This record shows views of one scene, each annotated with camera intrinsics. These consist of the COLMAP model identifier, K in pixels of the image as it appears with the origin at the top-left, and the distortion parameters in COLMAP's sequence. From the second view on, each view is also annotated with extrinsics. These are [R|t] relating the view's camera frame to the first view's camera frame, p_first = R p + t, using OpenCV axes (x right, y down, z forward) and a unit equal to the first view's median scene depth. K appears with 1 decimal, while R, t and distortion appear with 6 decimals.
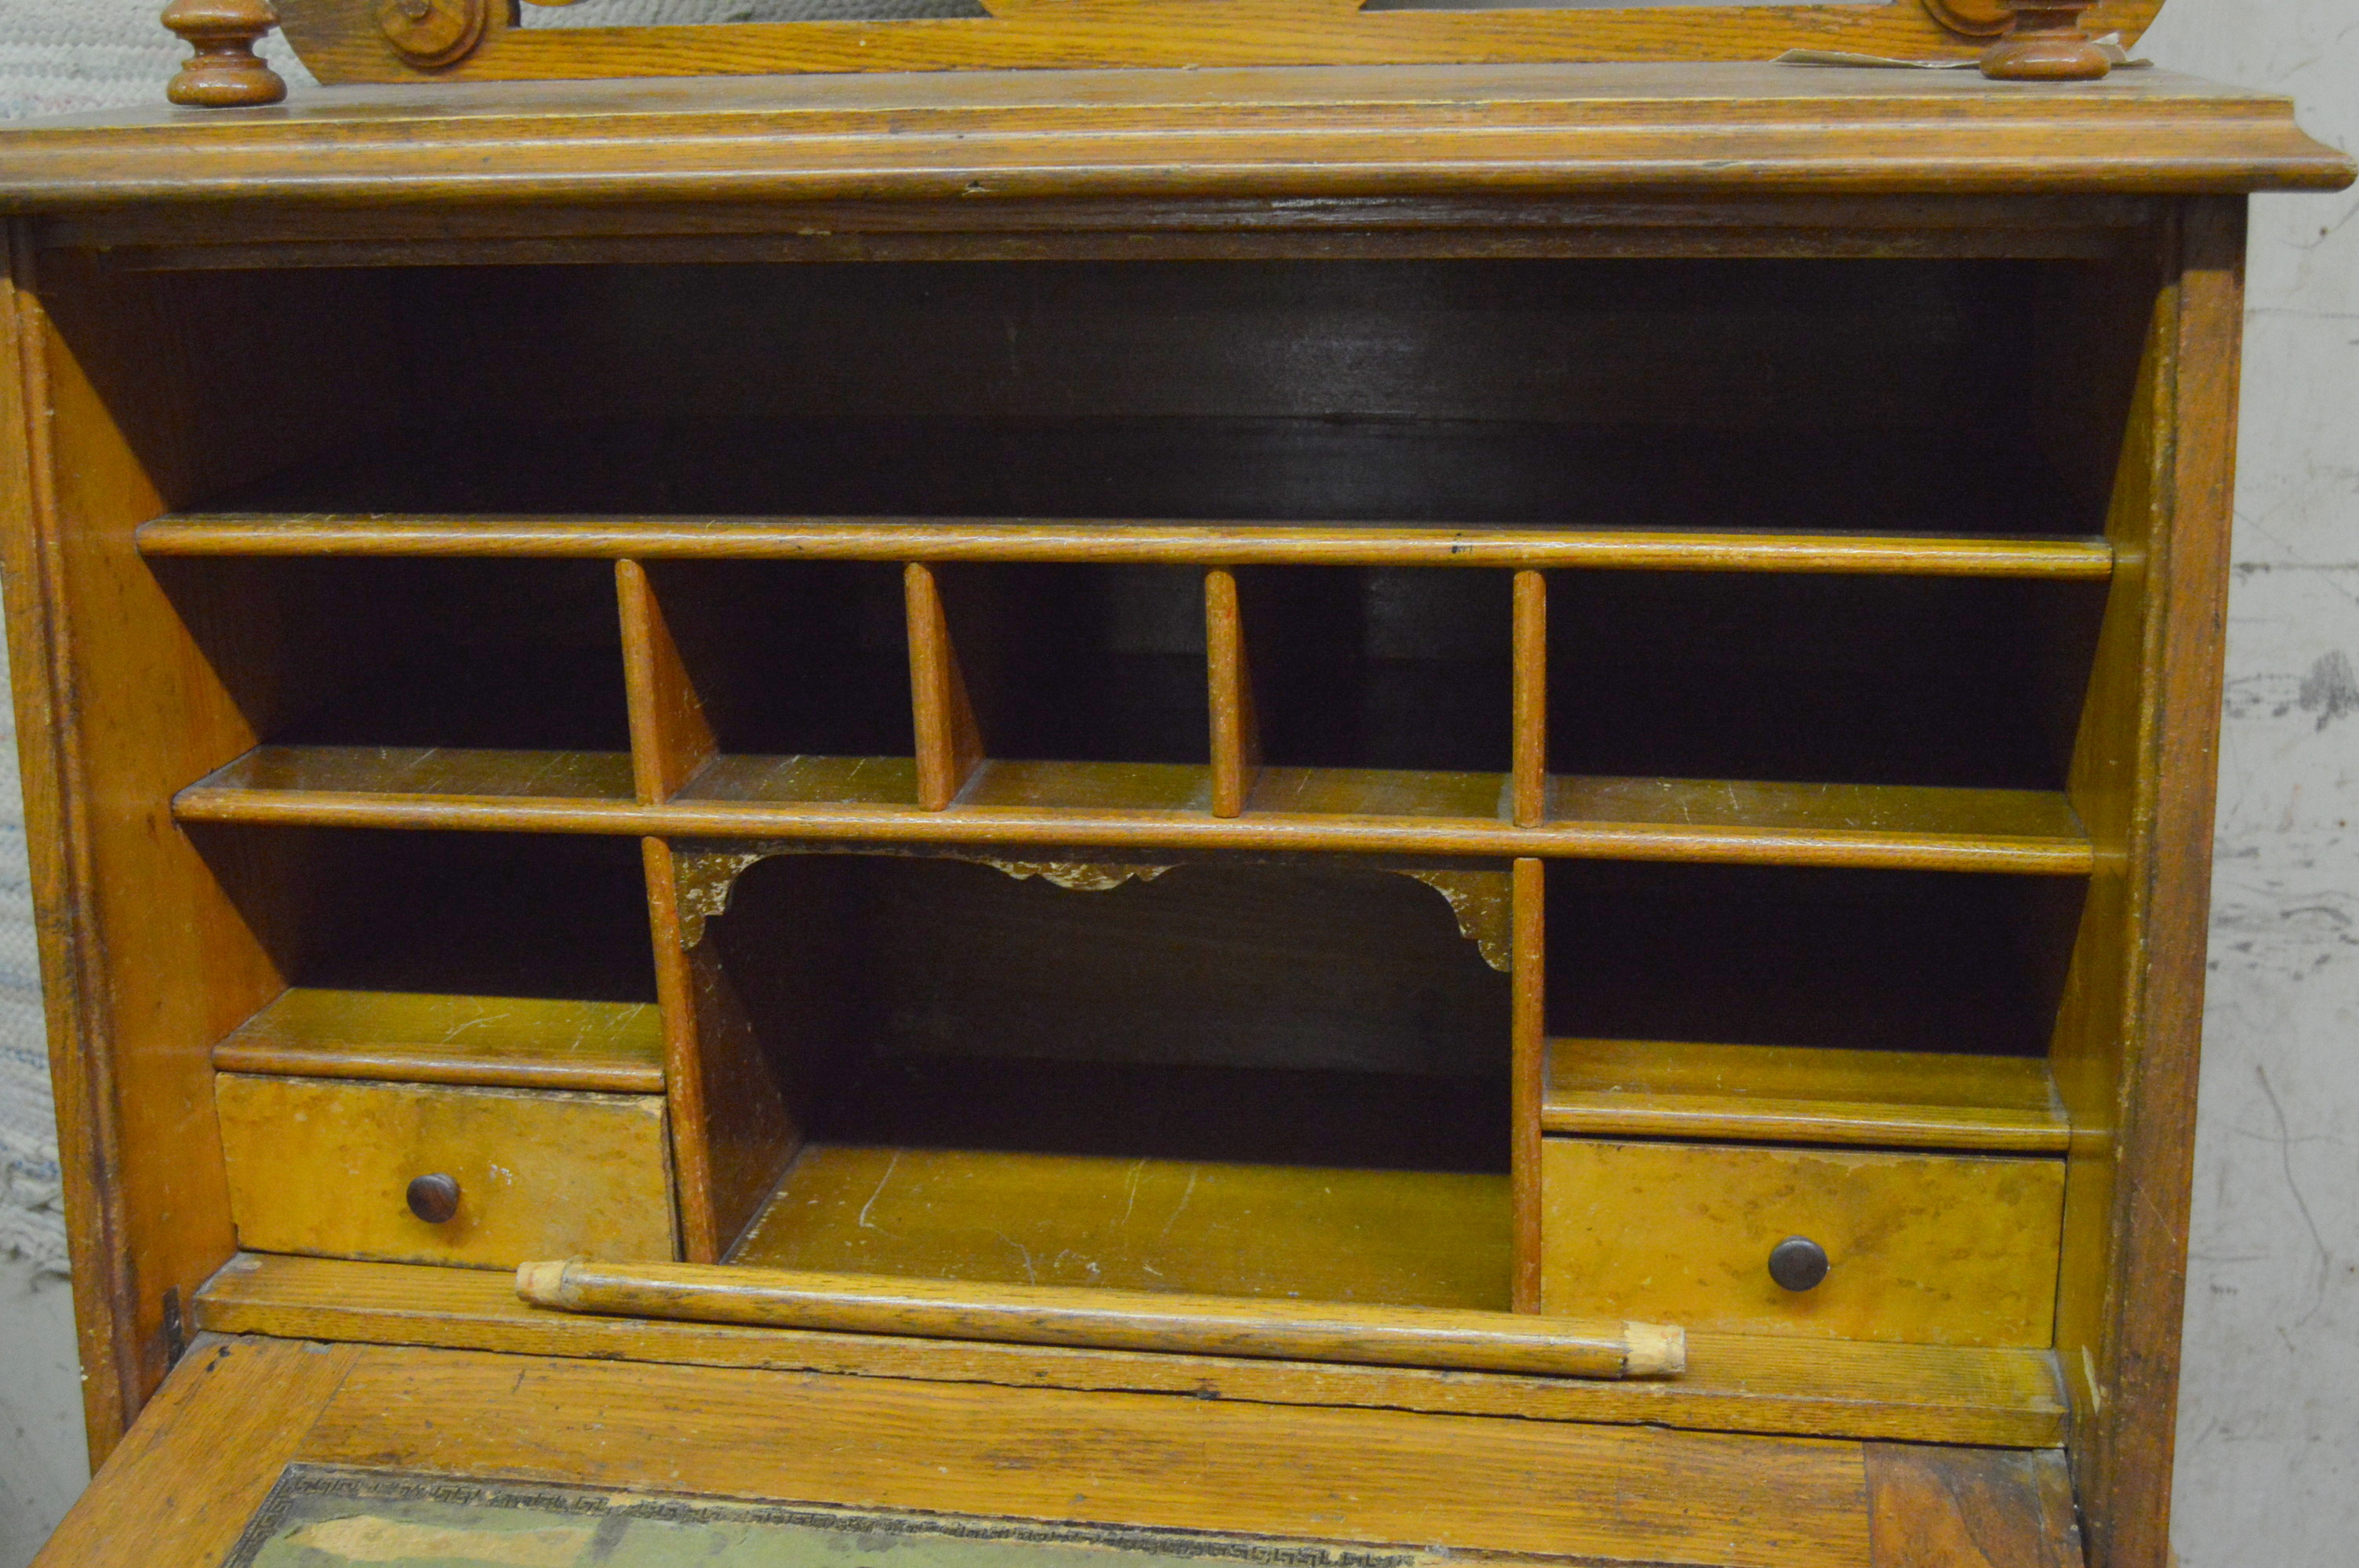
lens RADIAL K [[2797.4, 0, 1185.6], [0, 2797.4, 778.8], [0, 0, 1]] dist [-0.038467, 0.000000]
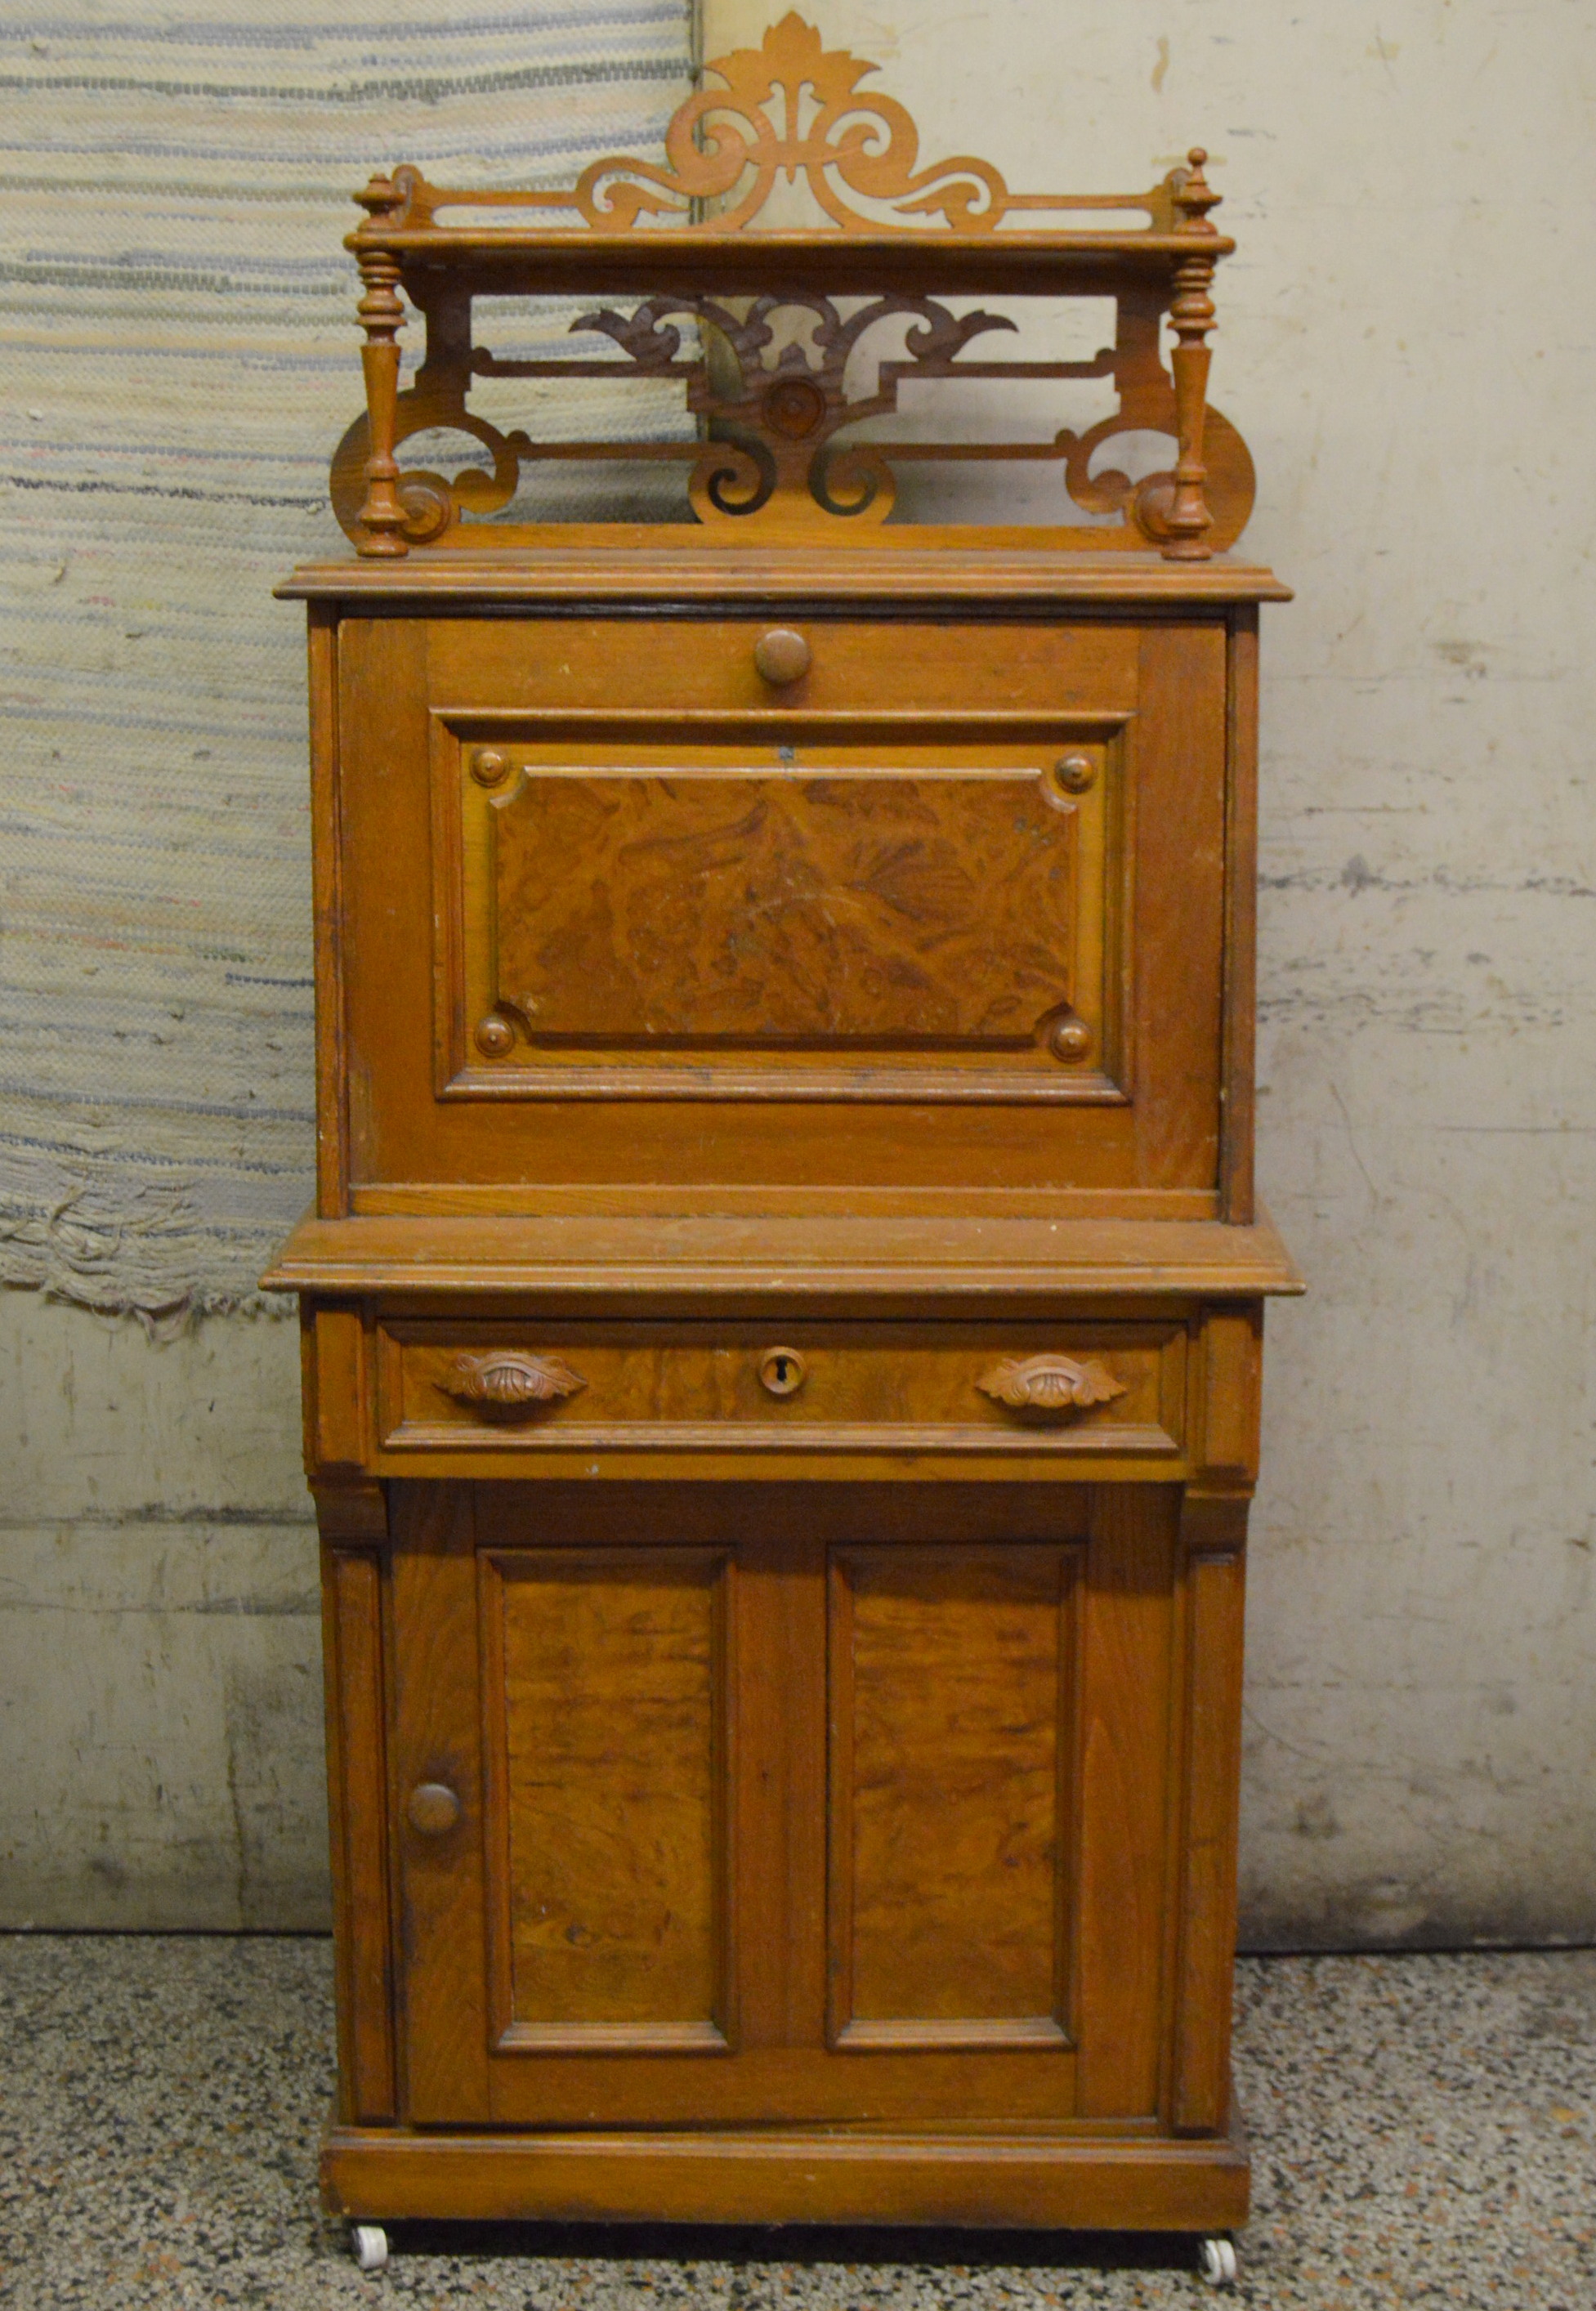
lens RADIAL K [[3671.0, 0, 811.1], [0, 3671.0, 1036.6], [0, 0, 1]] dist [-0.009084, 0.000000]
pose [[0.986917, -0.003707, 0.161189, -0.495227], [0.022135, 0.993385, -0.112681, 0.479509], [-0.159705, 0.114775, 0.980470, -1.899977]]
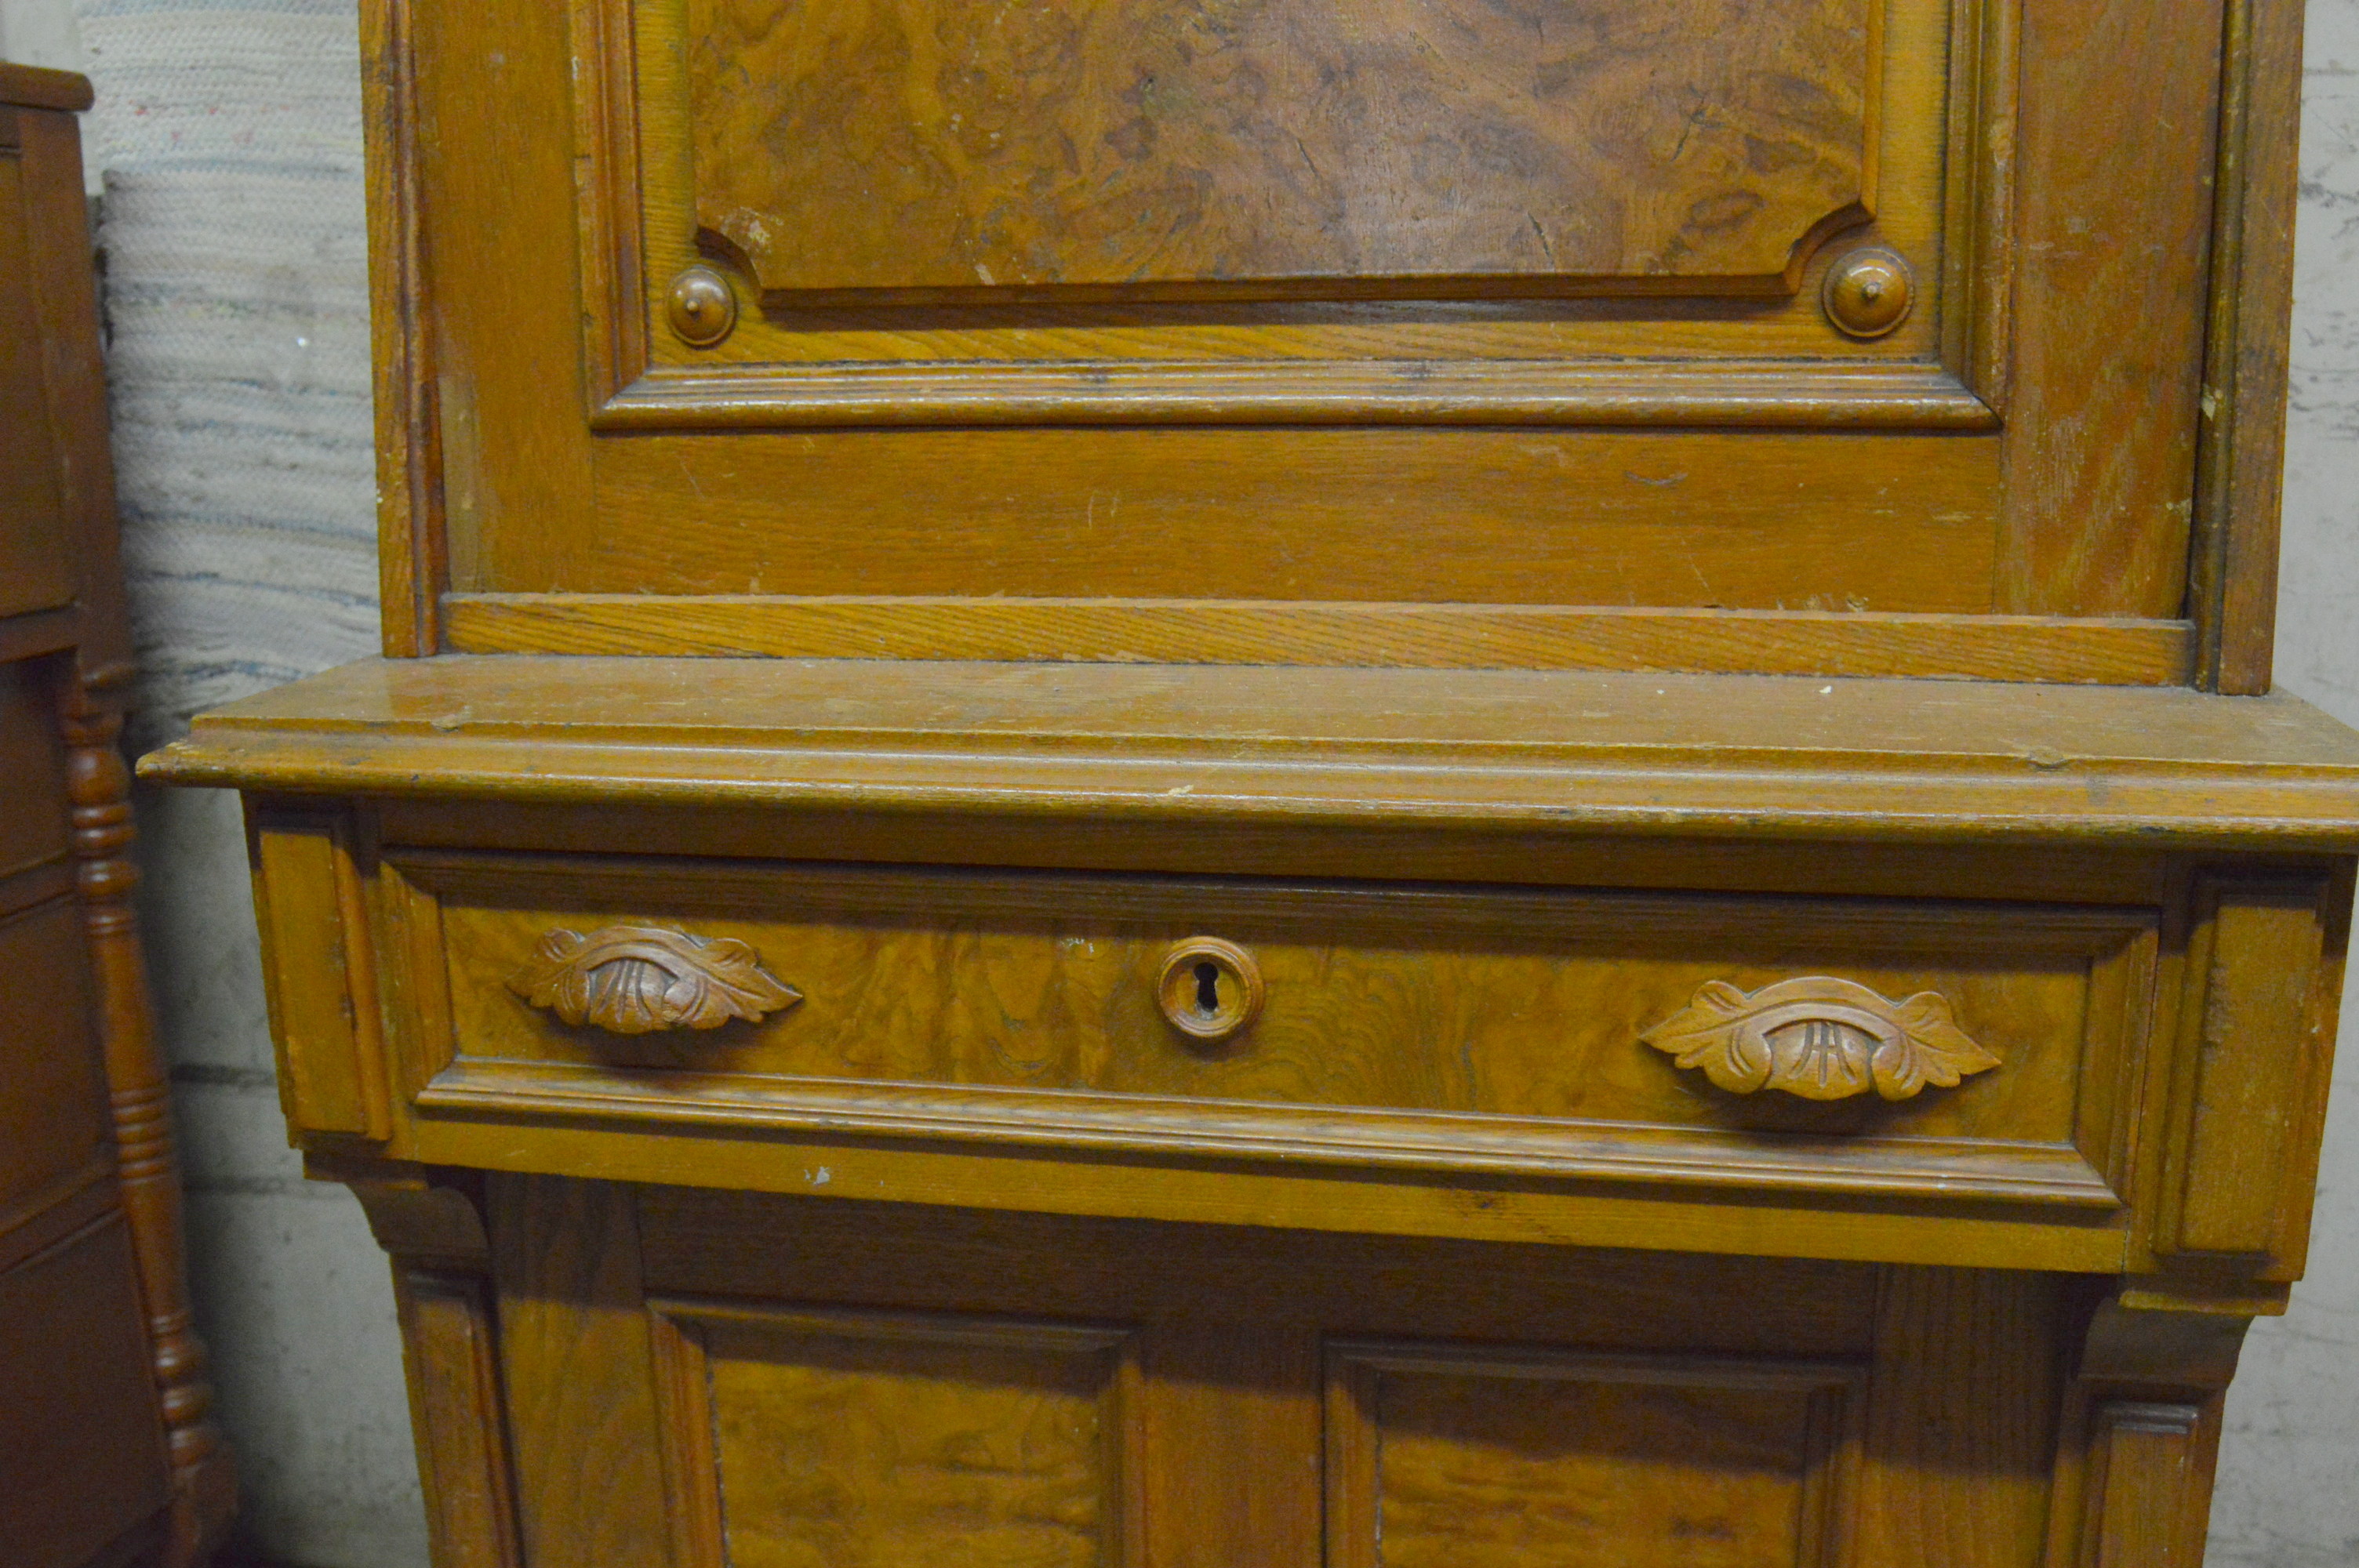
lens RADIAL K [[2112.8, 0, 1189.0], [0, 2112.8, 777.9], [0, 0, 1]] dist [-0.089954, 0.041501]
pose [[0.999887, 0.012334, -0.008645, -0.062242], [-0.012929, 0.997281, -0.072549, 0.396258], [0.007727, 0.072652, 0.997327, 0.174393]]
